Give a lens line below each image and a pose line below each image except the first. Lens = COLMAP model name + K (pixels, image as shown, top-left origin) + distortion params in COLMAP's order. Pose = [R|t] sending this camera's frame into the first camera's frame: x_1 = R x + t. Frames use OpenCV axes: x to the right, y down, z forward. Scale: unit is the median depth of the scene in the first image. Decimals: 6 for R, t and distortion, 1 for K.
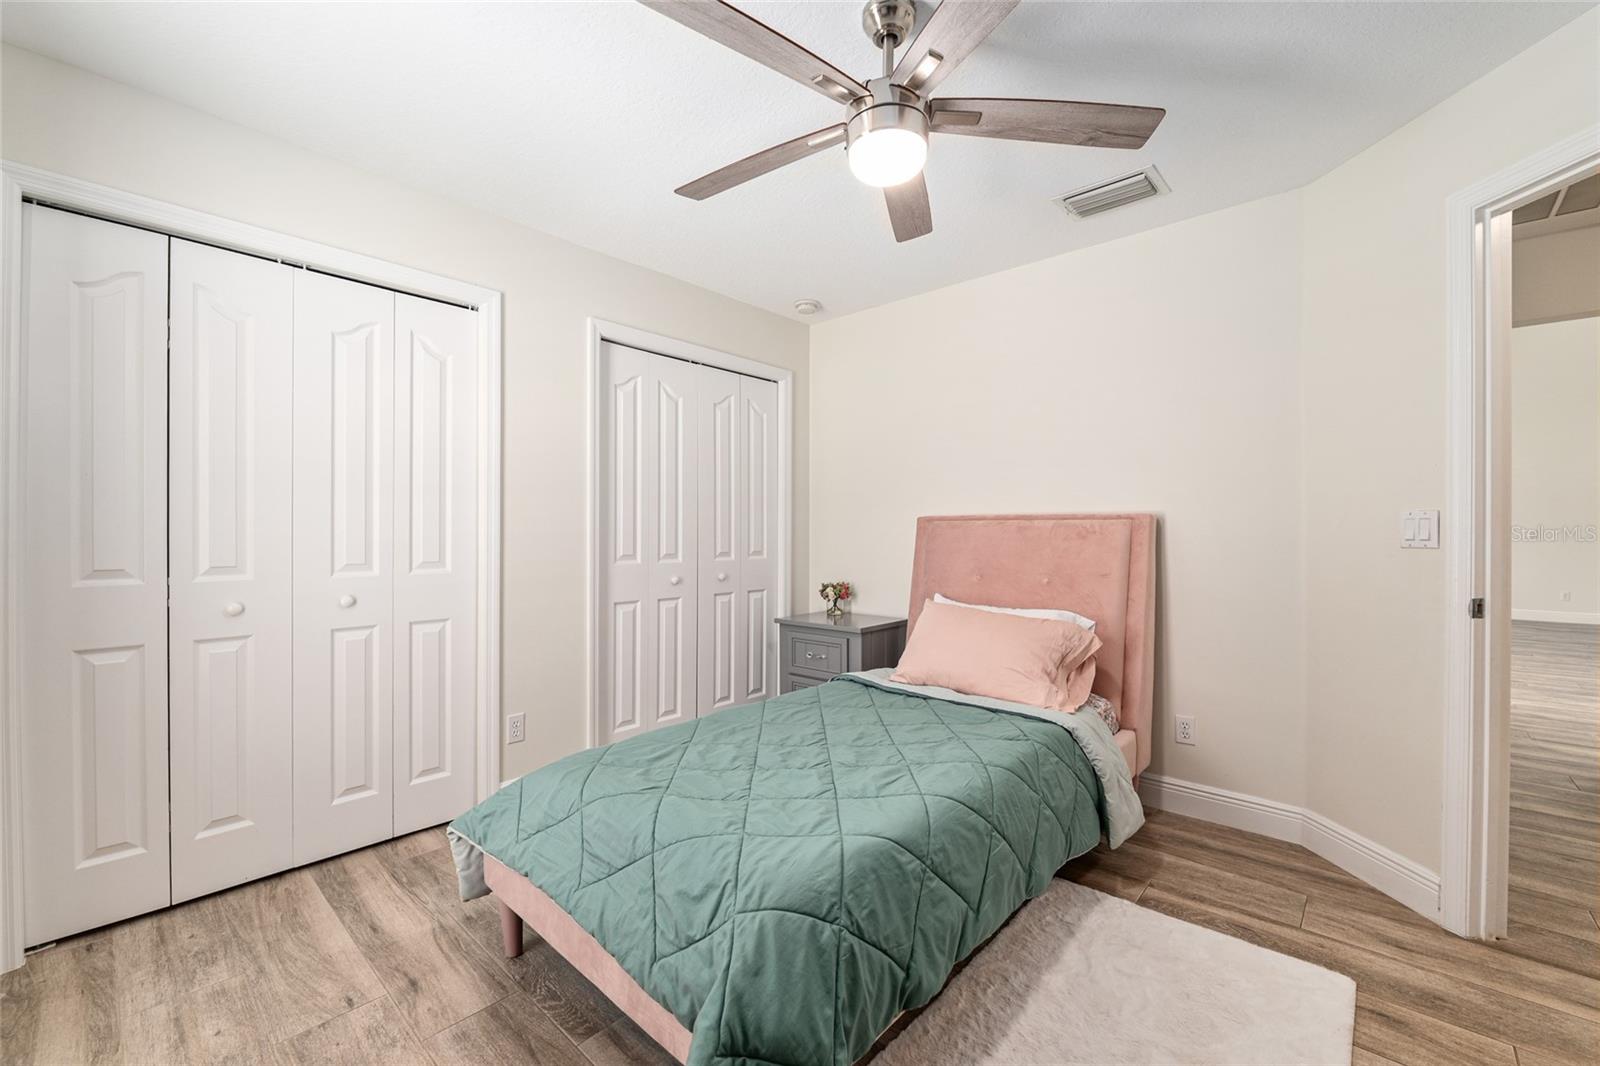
lens RADIAL K [[659.7, 0, 796.2], [0, 659.7, 536.3], [0, 0, 1]] dist [-0.011947, 0.000281]
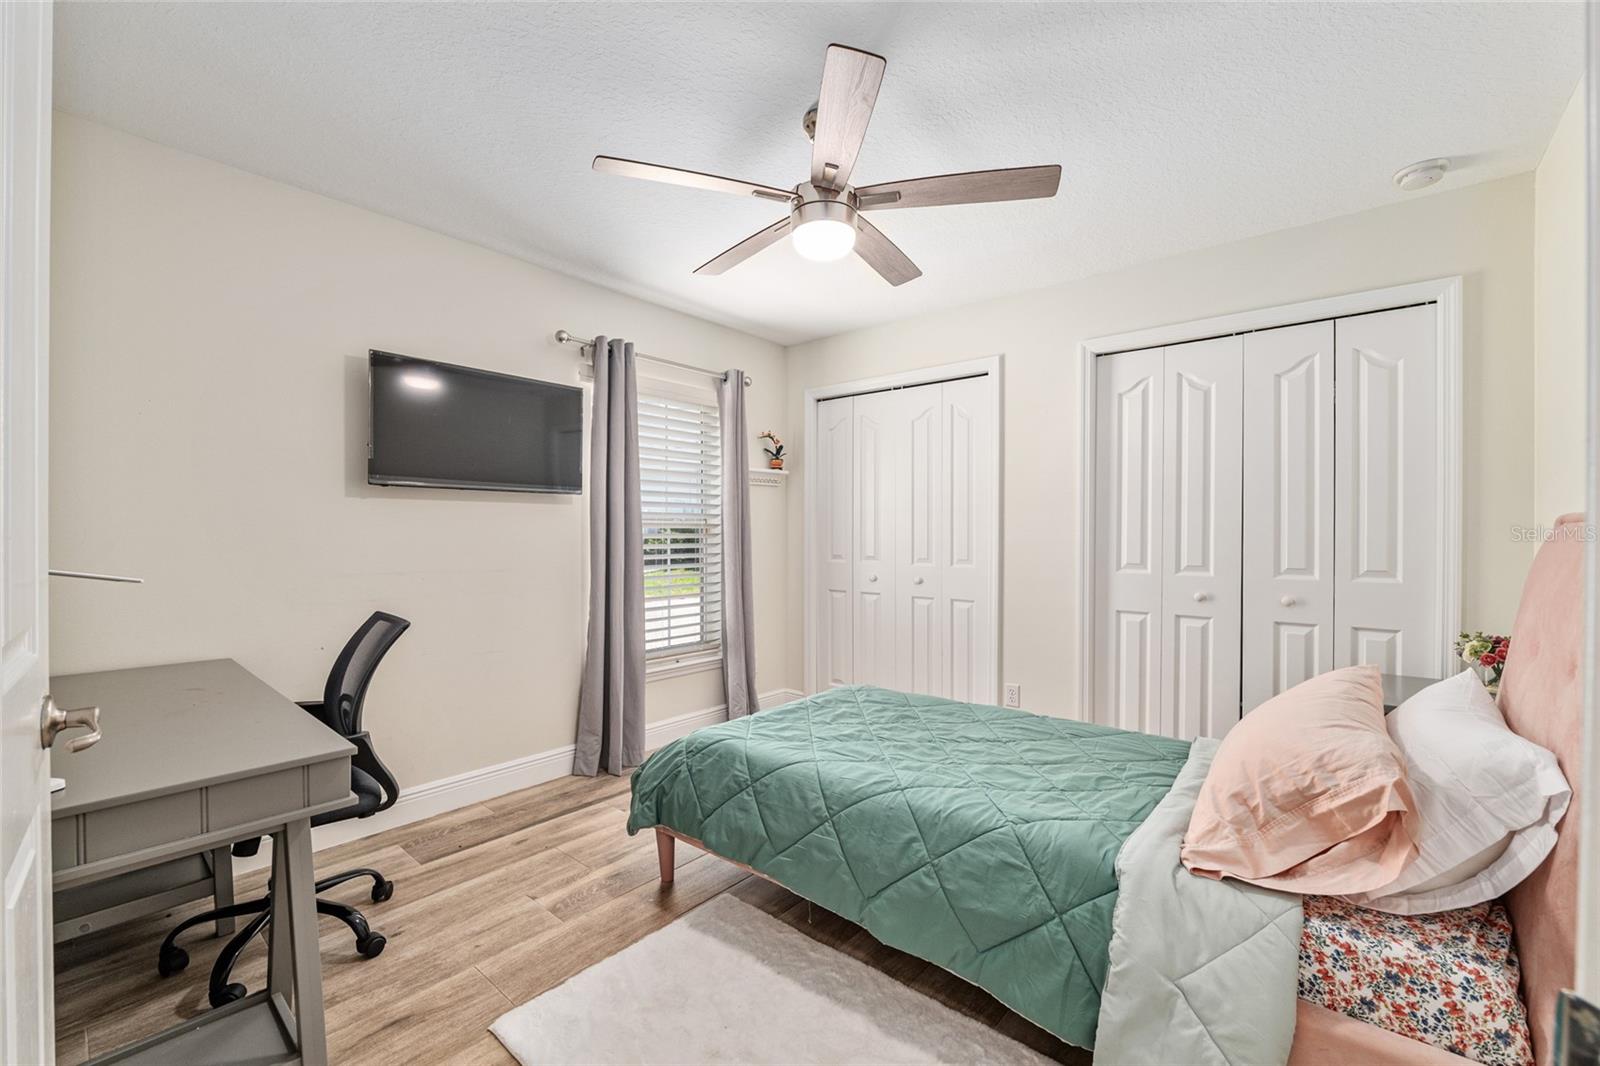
lens RADIAL K [[659.7, 0, 796.2], [0, 659.7, 536.3], [0, 0, 1]] dist [-0.011947, 0.000281]
pose [[0.028719, 0.003907, -0.999580, 0.746024], [-0.006252, 0.999974, 0.003729, -0.013211], [0.999568, 0.006142, 0.028743, 0.495950]]
